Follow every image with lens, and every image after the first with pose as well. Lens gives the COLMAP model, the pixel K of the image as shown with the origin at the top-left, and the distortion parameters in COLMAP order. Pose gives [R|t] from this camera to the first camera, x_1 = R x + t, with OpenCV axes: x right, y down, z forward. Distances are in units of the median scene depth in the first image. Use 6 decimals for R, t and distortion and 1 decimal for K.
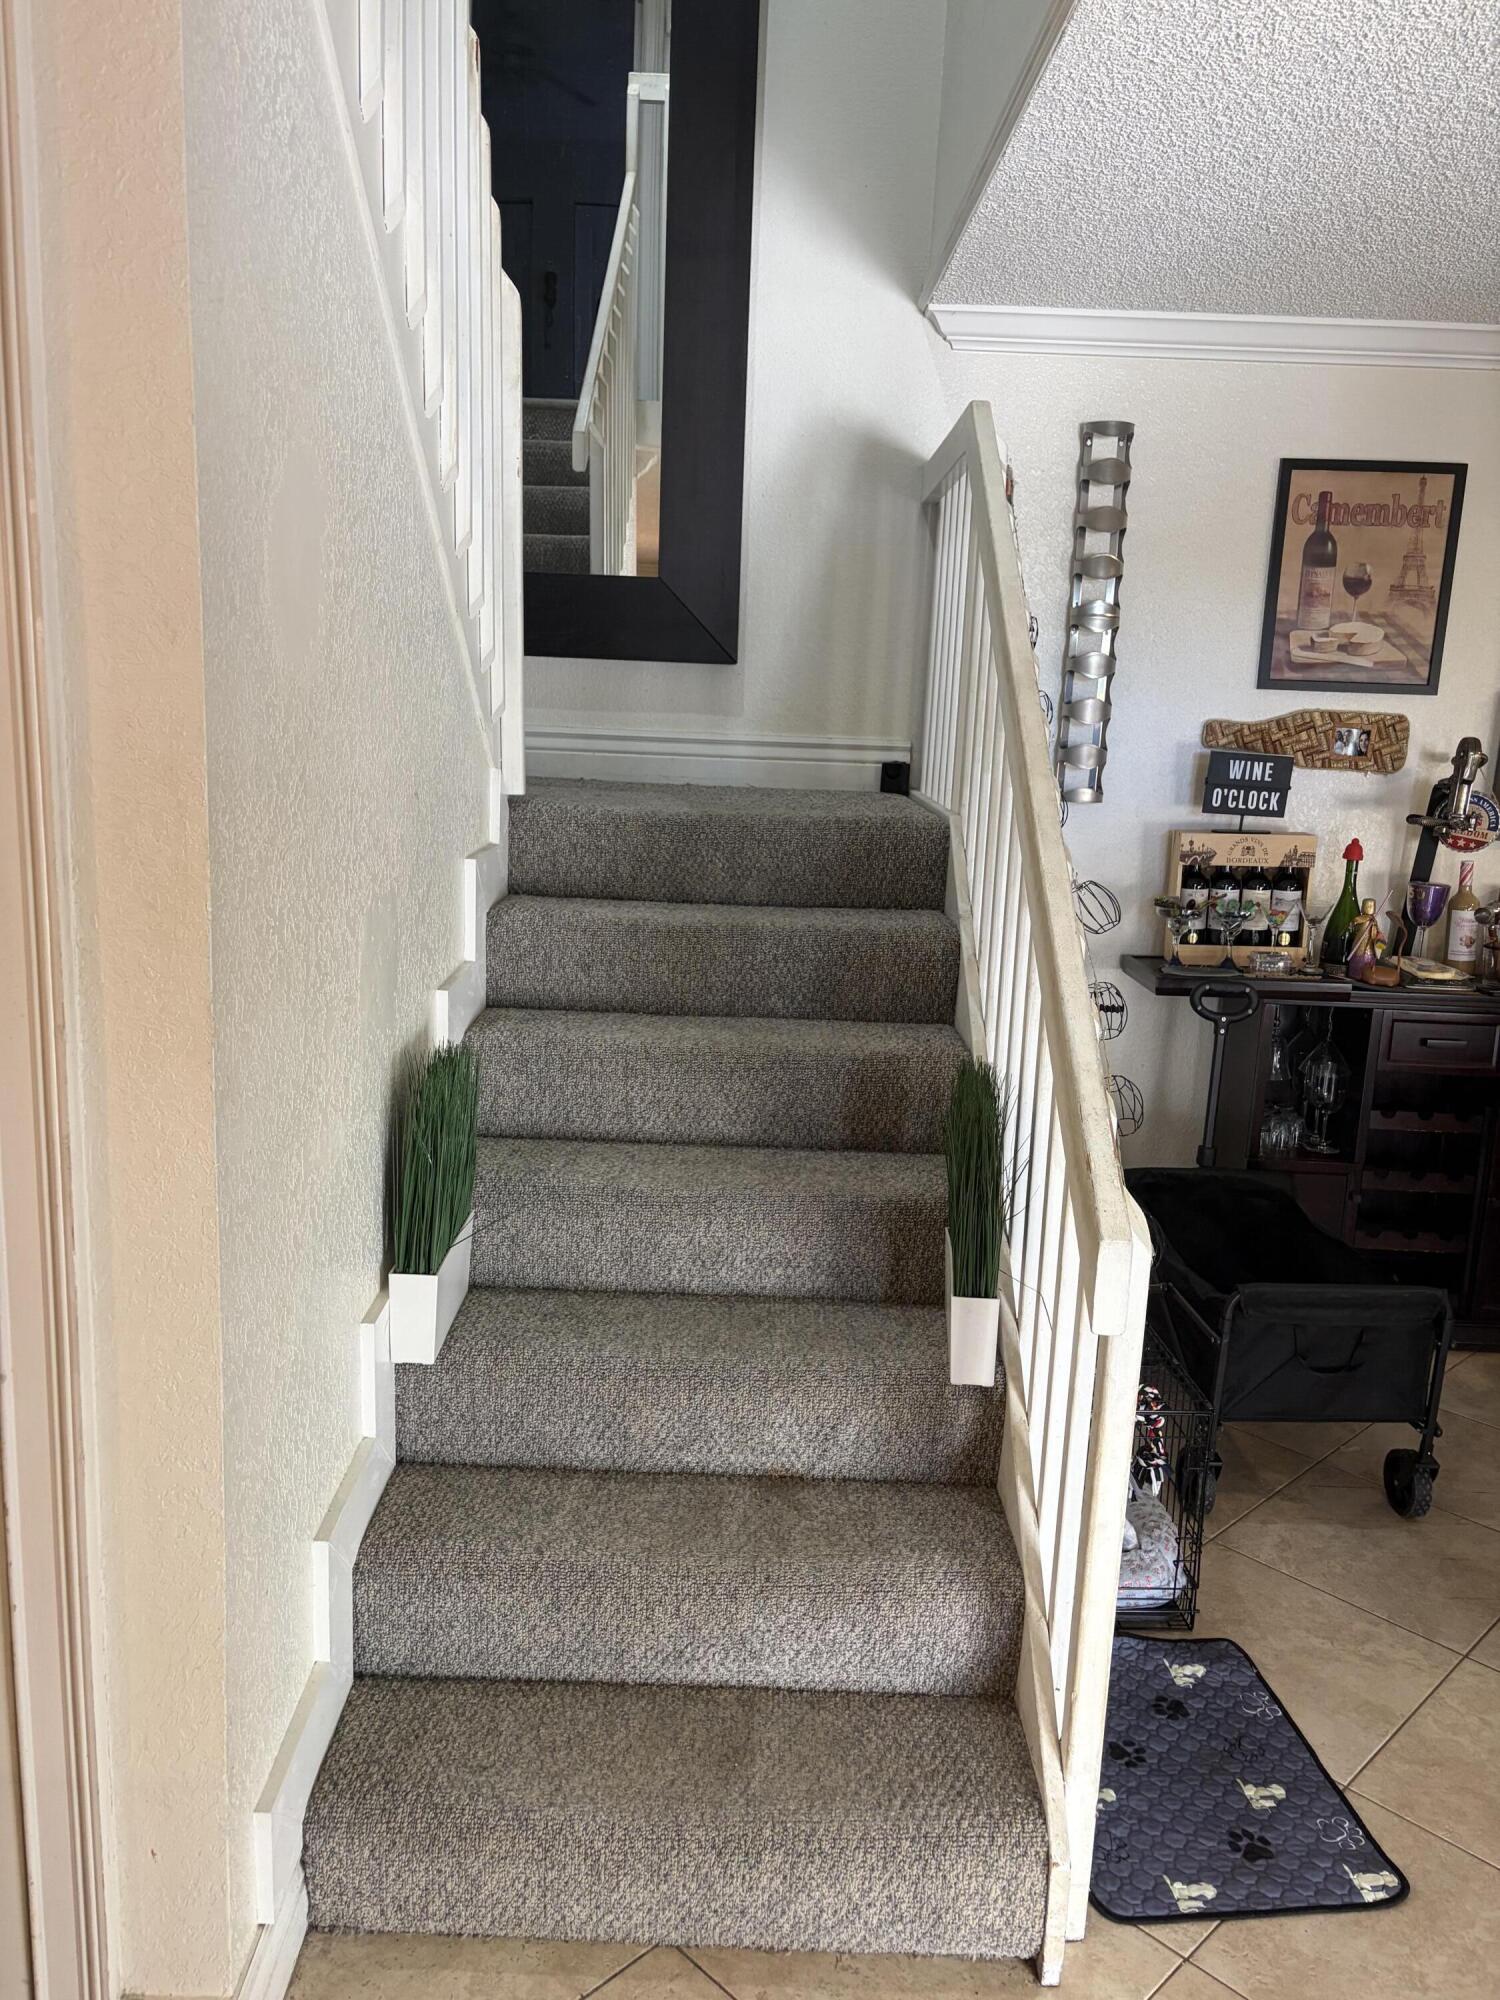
lens RADIAL K [[1517.3, 0, 744.0], [0, 1517.3, 983.8], [0, 0, 1]] dist [0.004790, 0.003673]
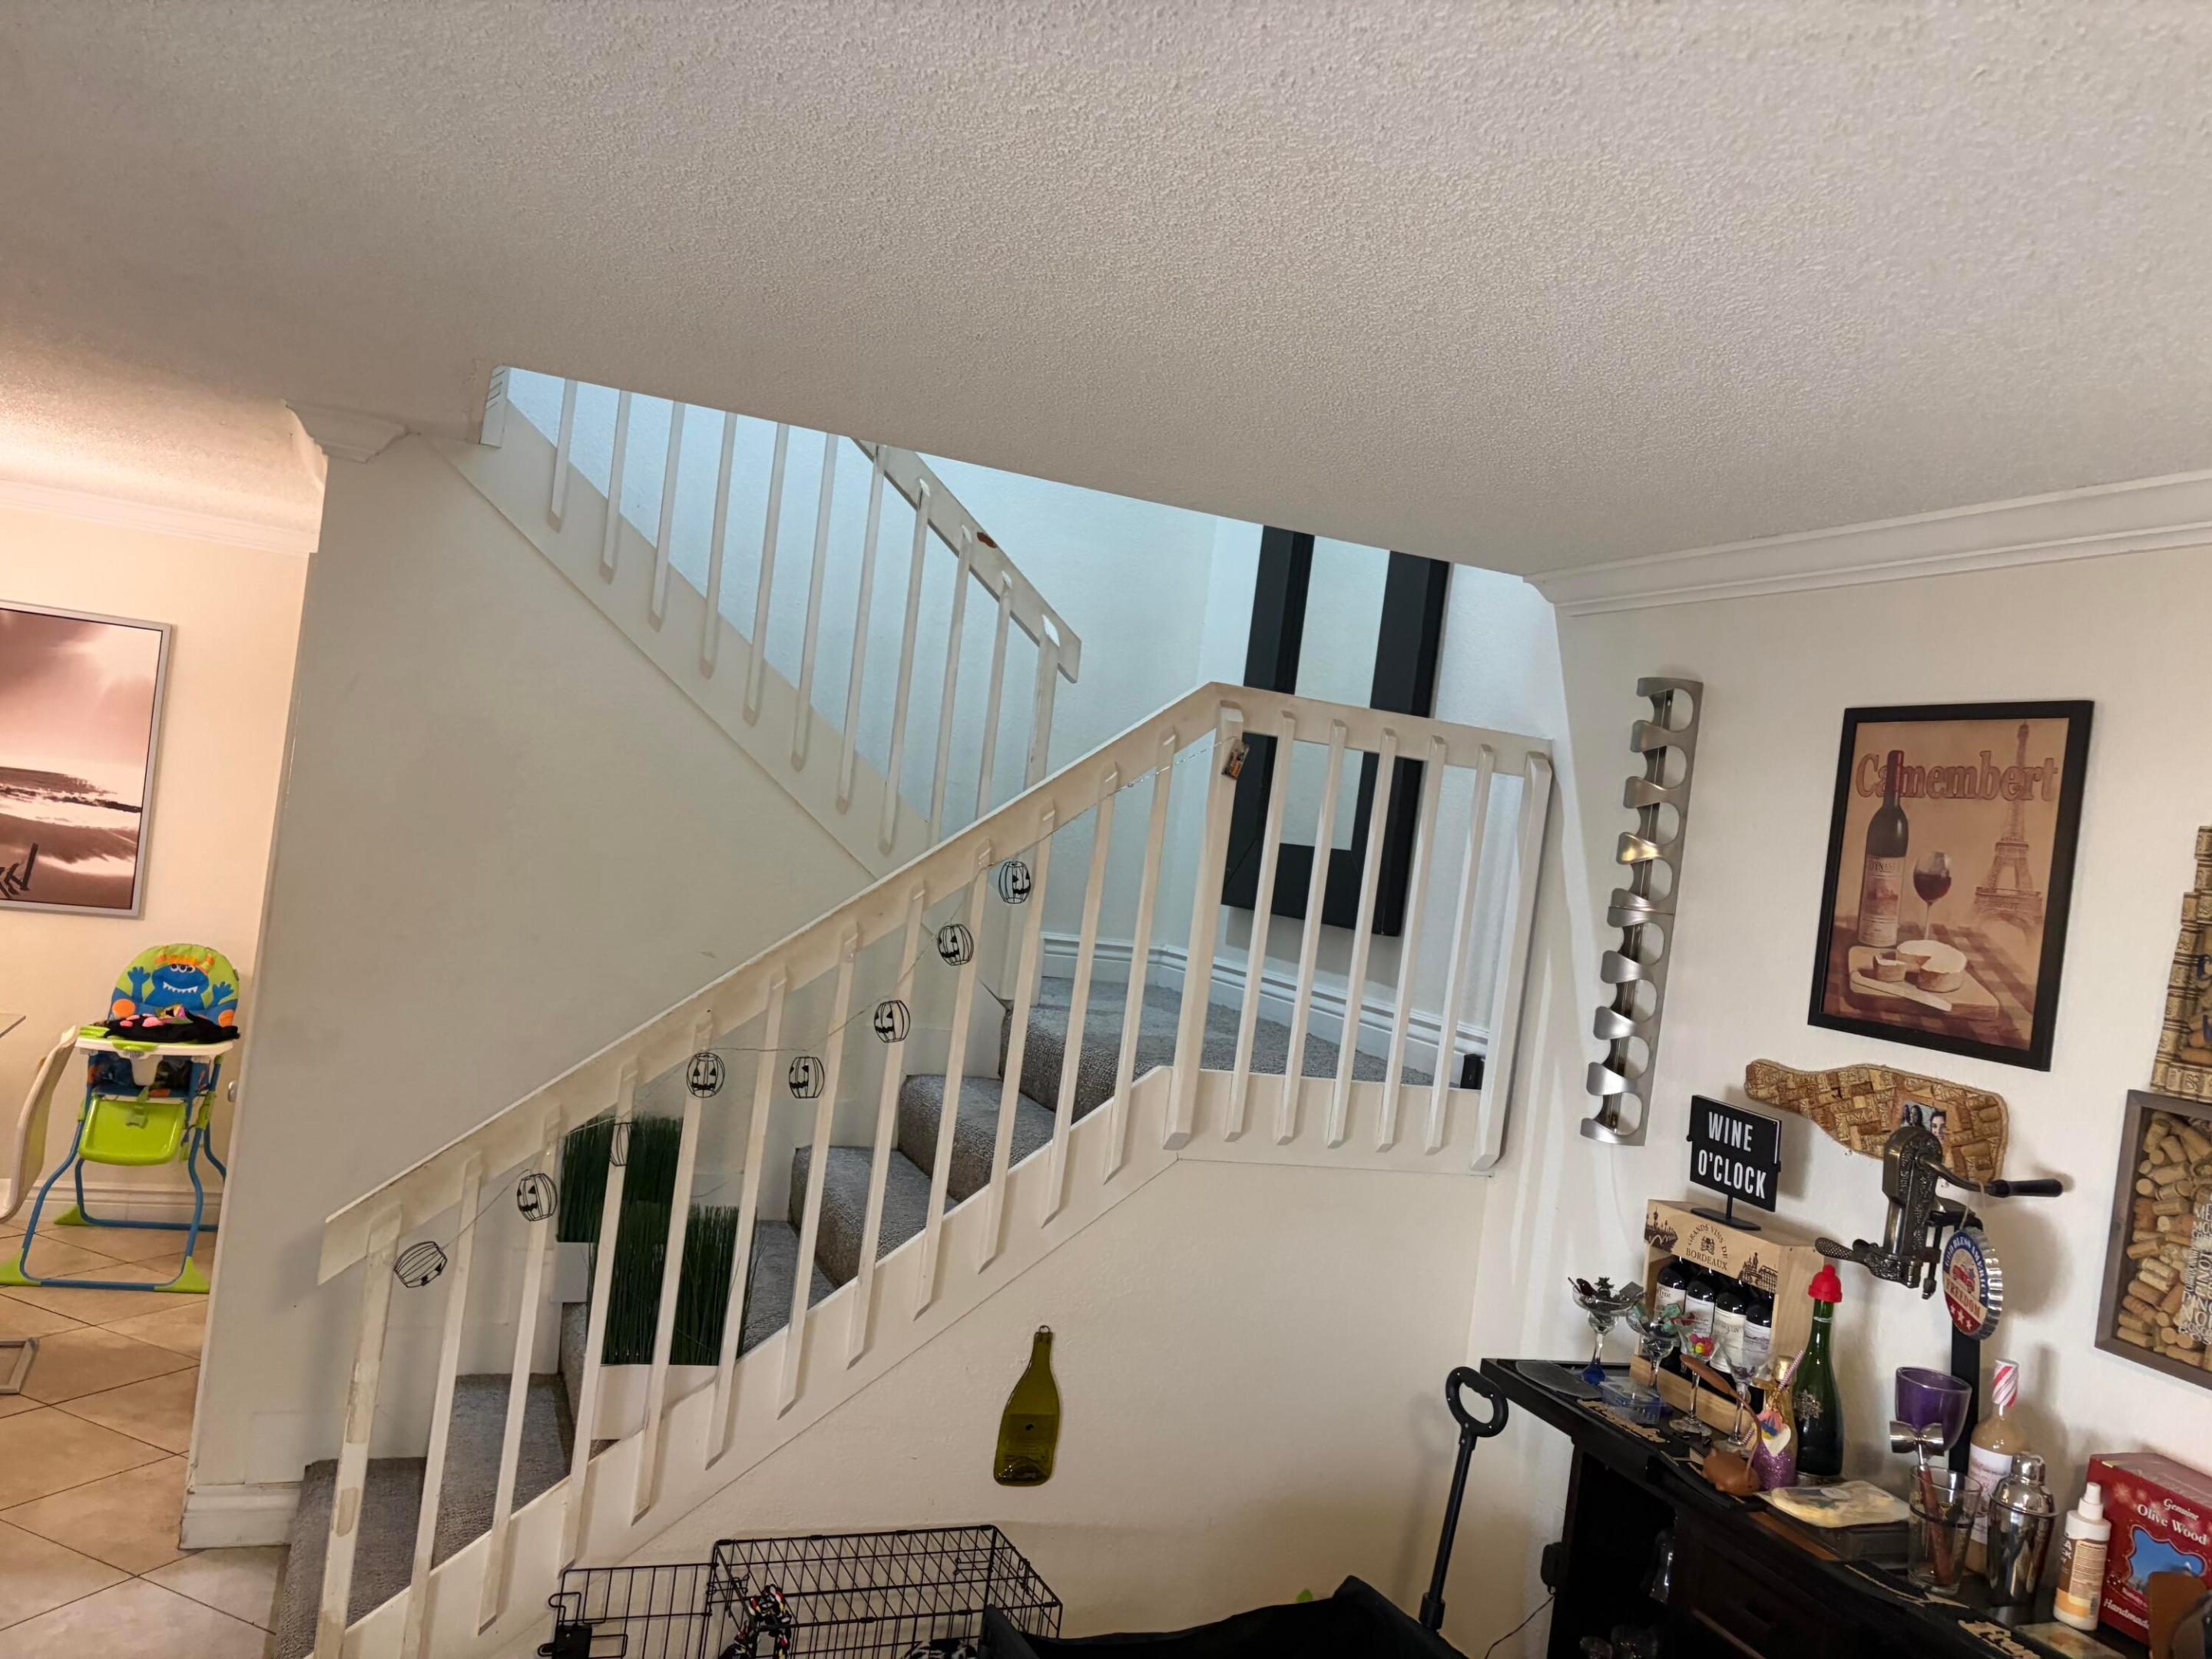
lens RADIAL K [[1678.2, 0, 1118.5], [0, 1678.2, 837.0], [0, 0, 1]] dist [0.004790, 0.003673]
pose [[0.408088, 0.013792, -0.912839, 0.915625], [-0.282424, 0.952745, -0.111864, -0.102644], [0.868160, 0.303458, 0.392699, 0.406476]]
